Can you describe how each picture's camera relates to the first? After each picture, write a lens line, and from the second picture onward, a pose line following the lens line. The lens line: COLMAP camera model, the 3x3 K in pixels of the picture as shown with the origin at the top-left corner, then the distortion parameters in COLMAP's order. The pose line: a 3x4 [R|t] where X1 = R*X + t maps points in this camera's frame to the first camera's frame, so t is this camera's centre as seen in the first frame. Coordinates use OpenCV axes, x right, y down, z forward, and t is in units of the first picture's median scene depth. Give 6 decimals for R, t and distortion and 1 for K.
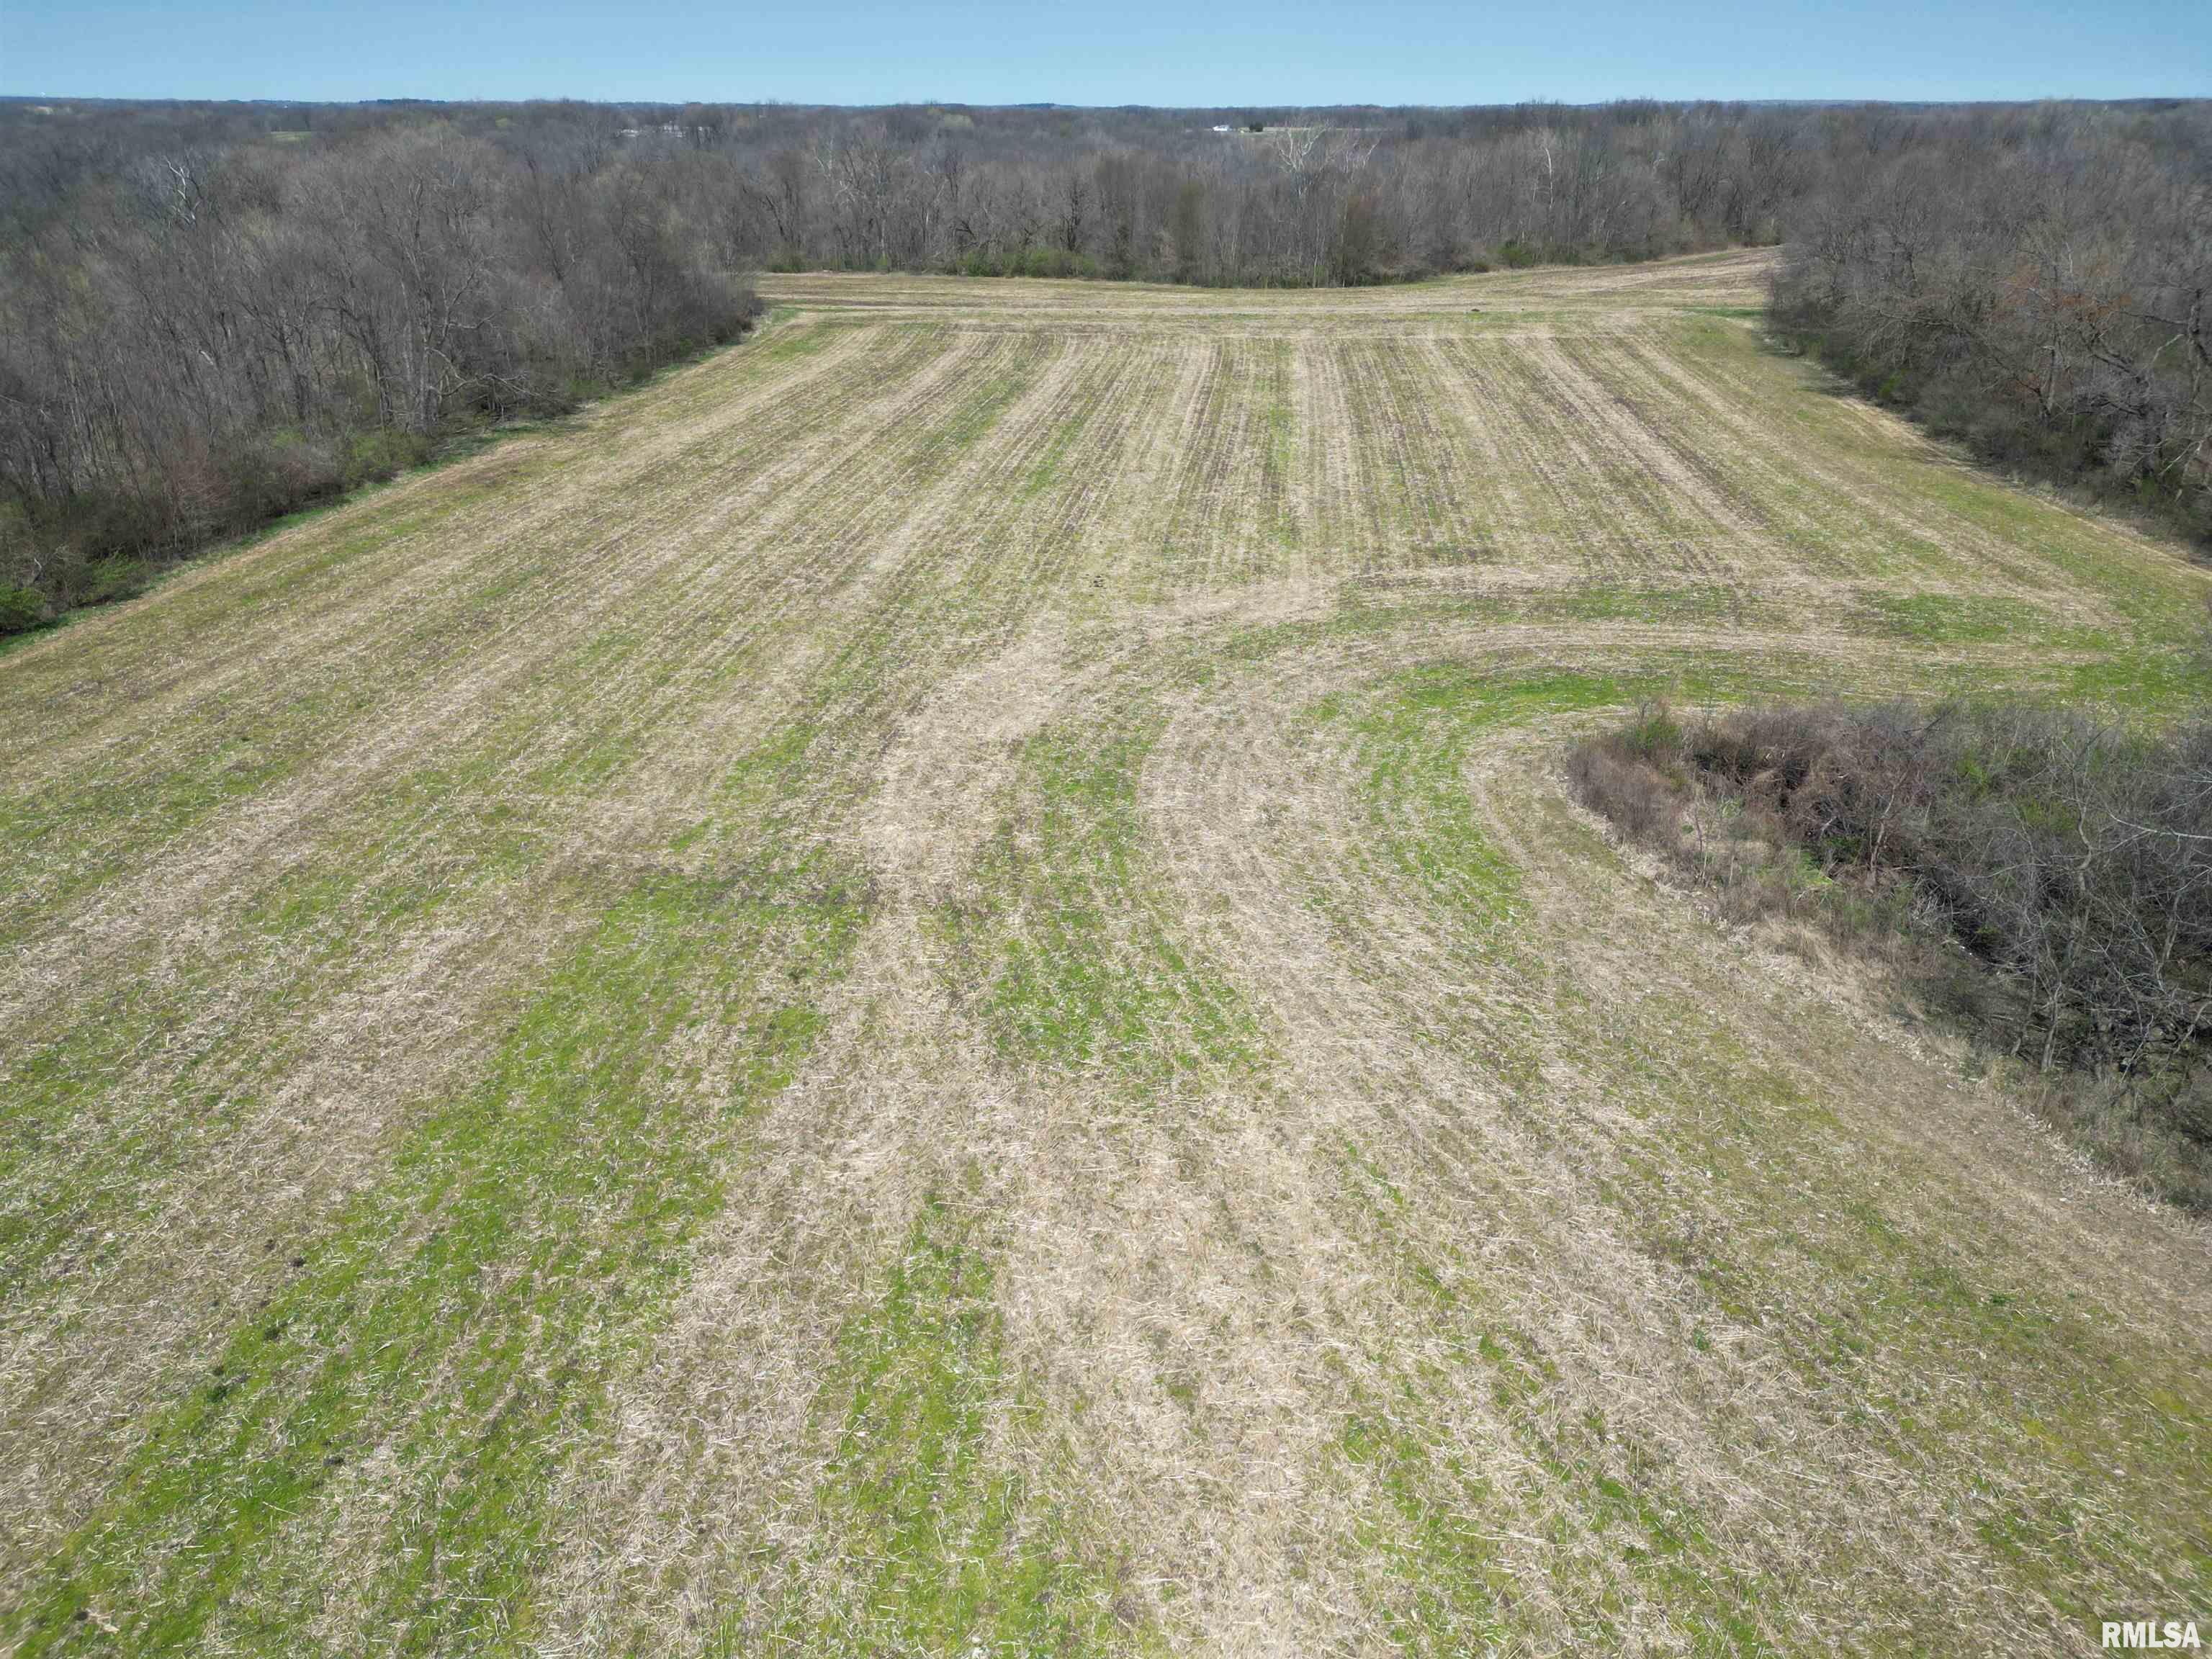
lens RADIAL K [[1522.7, 0, 1122.5], [0, 1522.7, 816.3], [0, 0, 1]] dist [0.082939, -0.083353]
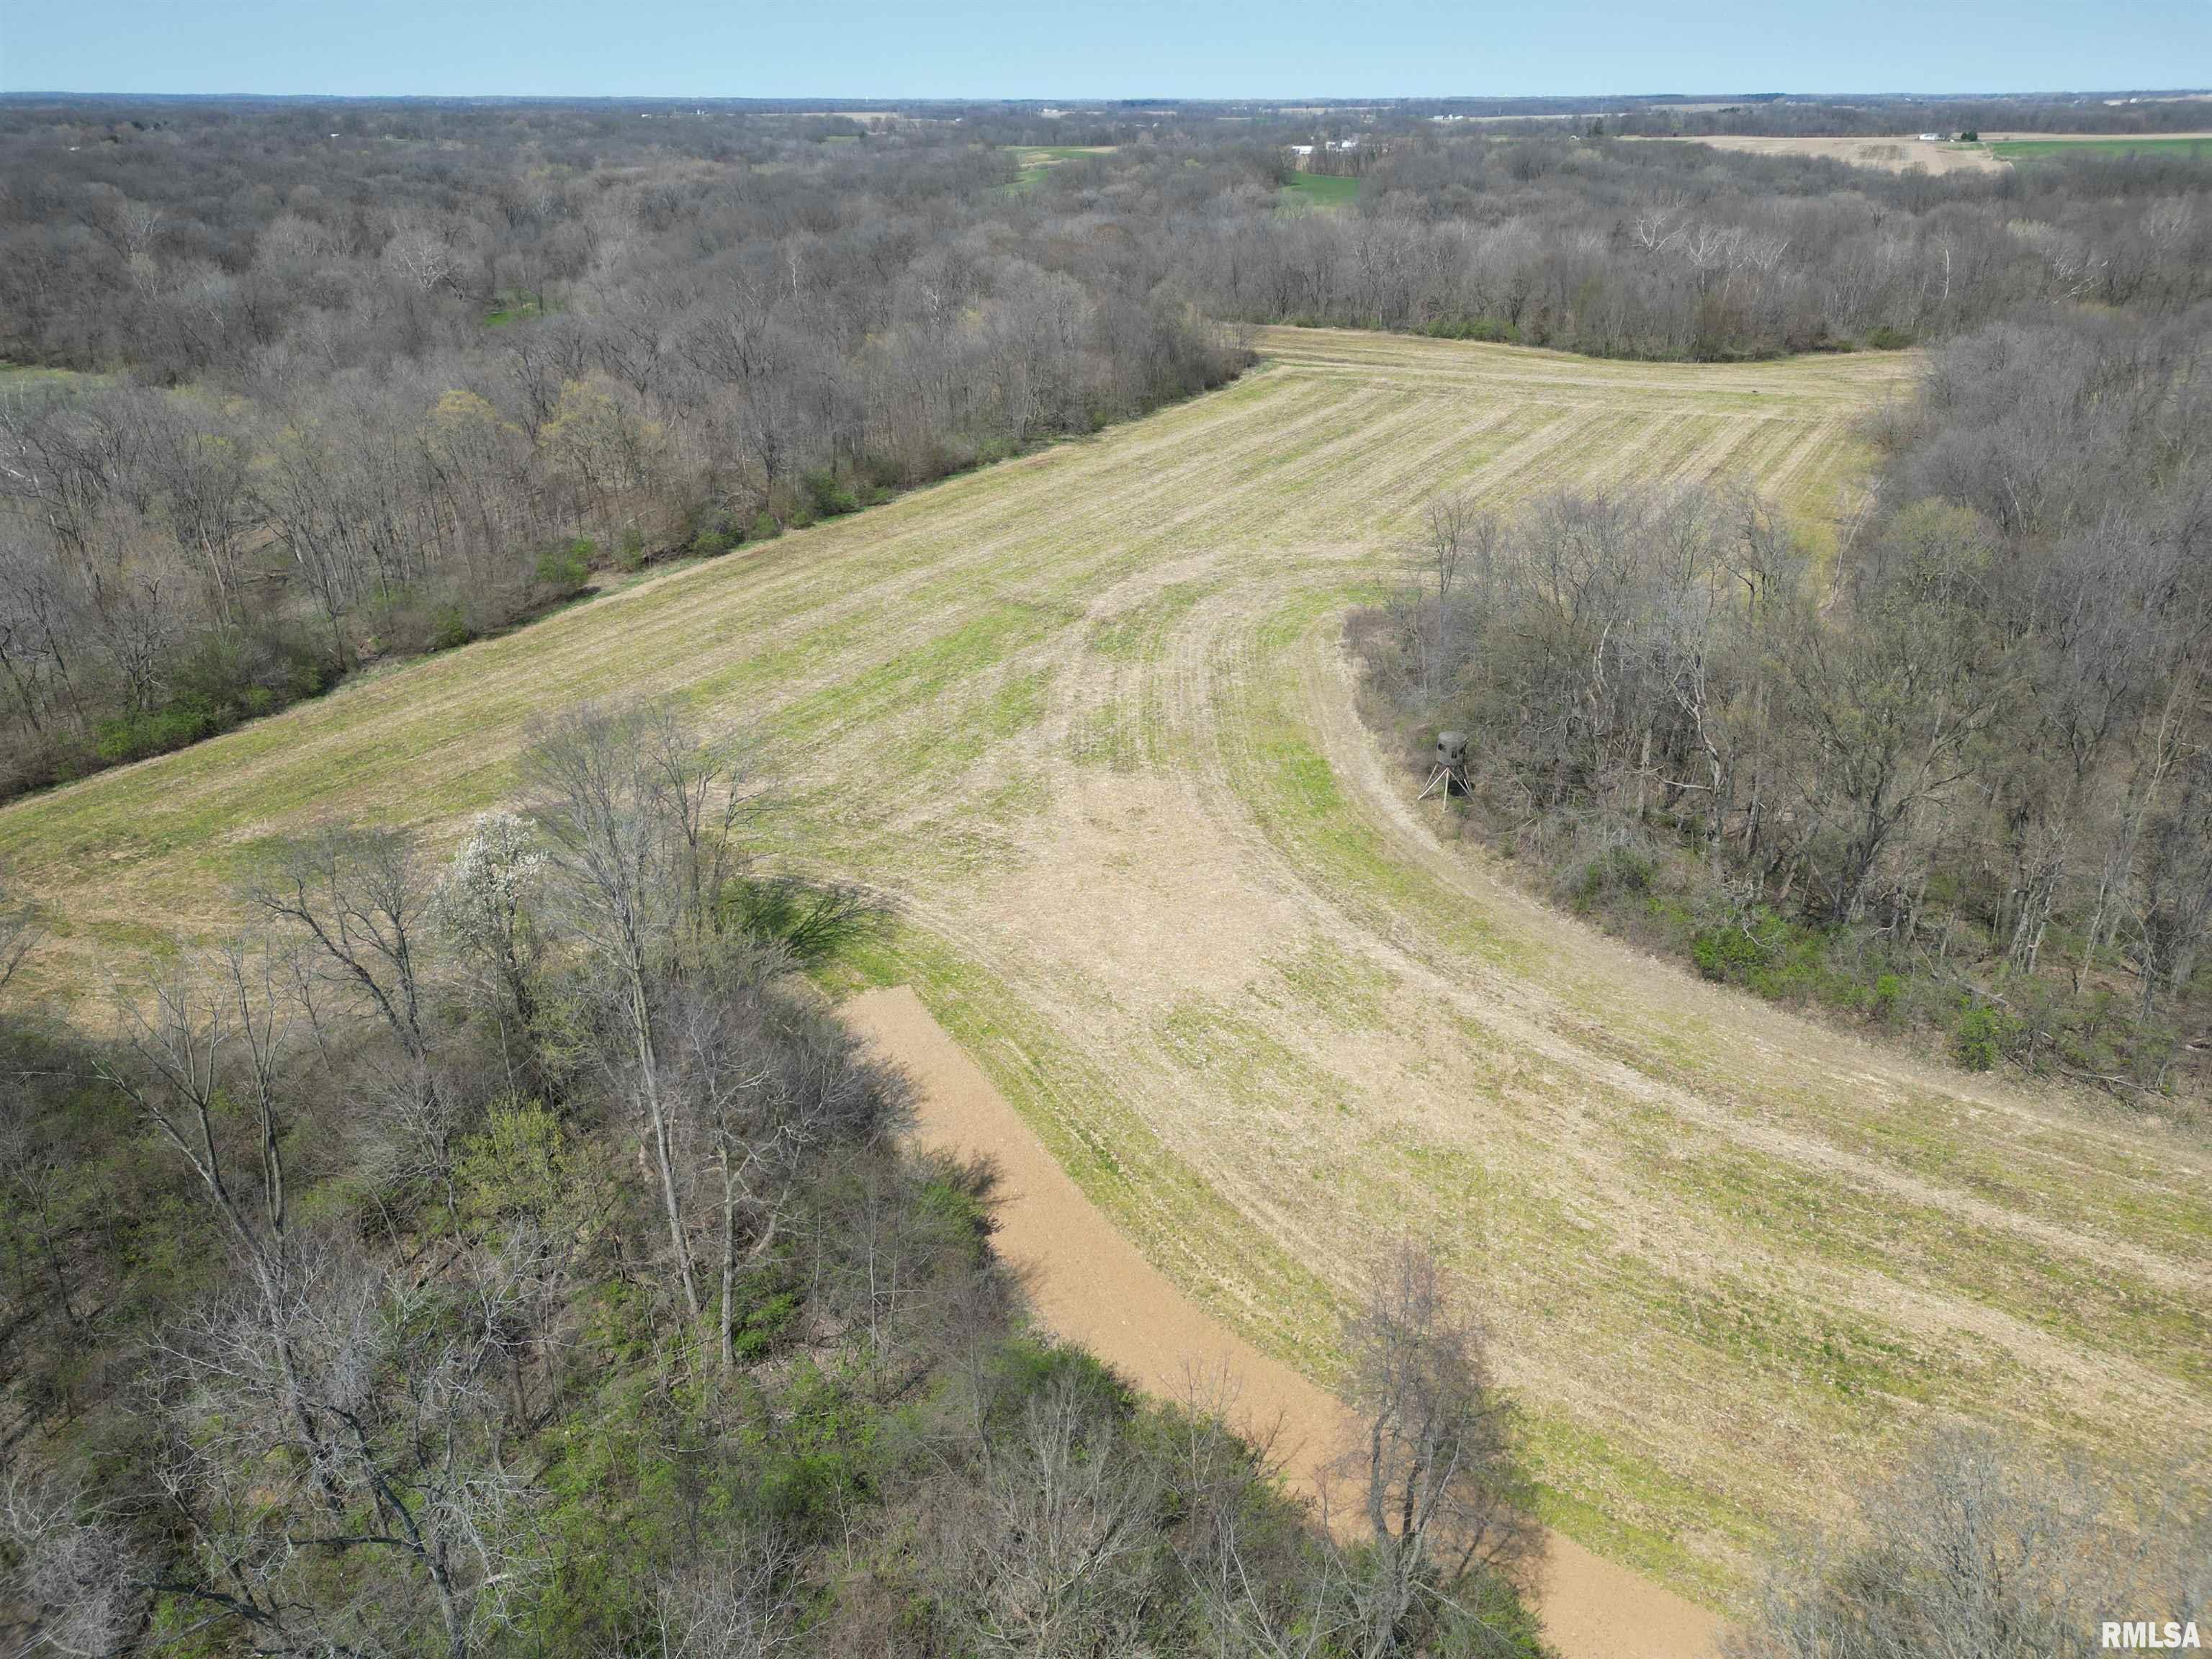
lens RADIAL K [[1522.7, 0, 1122.5], [0, 1522.7, 816.3], [0, 0, 1]] dist [0.082939, -0.083353]
pose [[0.917087, 0.165337, -0.362788, 0.614217], [-0.164039, 0.985846, 0.034618, 0.186300], [0.363377, 0.027764, 0.931229, -1.021949]]
